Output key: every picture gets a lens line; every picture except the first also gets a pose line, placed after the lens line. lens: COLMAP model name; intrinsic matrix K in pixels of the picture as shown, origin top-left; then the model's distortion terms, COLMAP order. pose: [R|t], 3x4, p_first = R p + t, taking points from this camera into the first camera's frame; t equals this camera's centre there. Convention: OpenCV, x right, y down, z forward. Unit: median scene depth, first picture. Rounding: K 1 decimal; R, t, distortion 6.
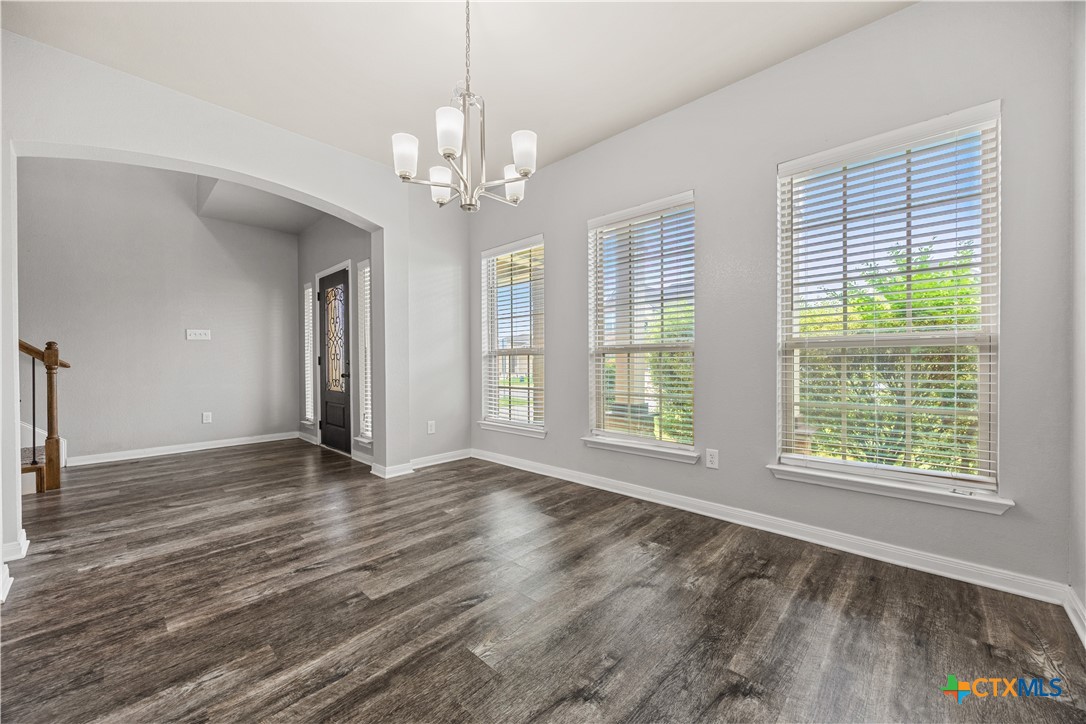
lens RADIAL K [[412.3, 0, 543.2], [0, 412.3, 366.0], [0, 0, 1]] dist [-0.001181, 0.000180]
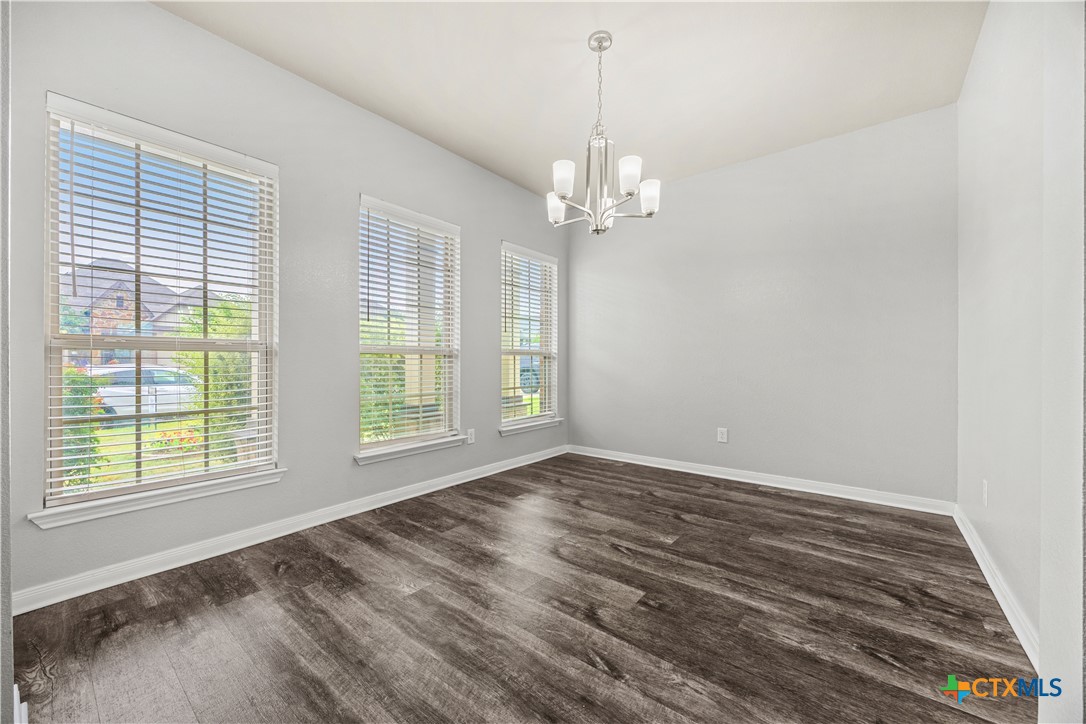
lens RADIAL K [[412.3, 0, 543.2], [0, 412.3, 366.0], [0, 0, 1]] dist [-0.001181, 0.000180]
pose [[-0.081129, -0.002073, 0.996701, -1.334026], [0.012012, 0.999923, 0.003057, -0.003279], [-0.996631, 0.012220, -0.081098, 1.252737]]
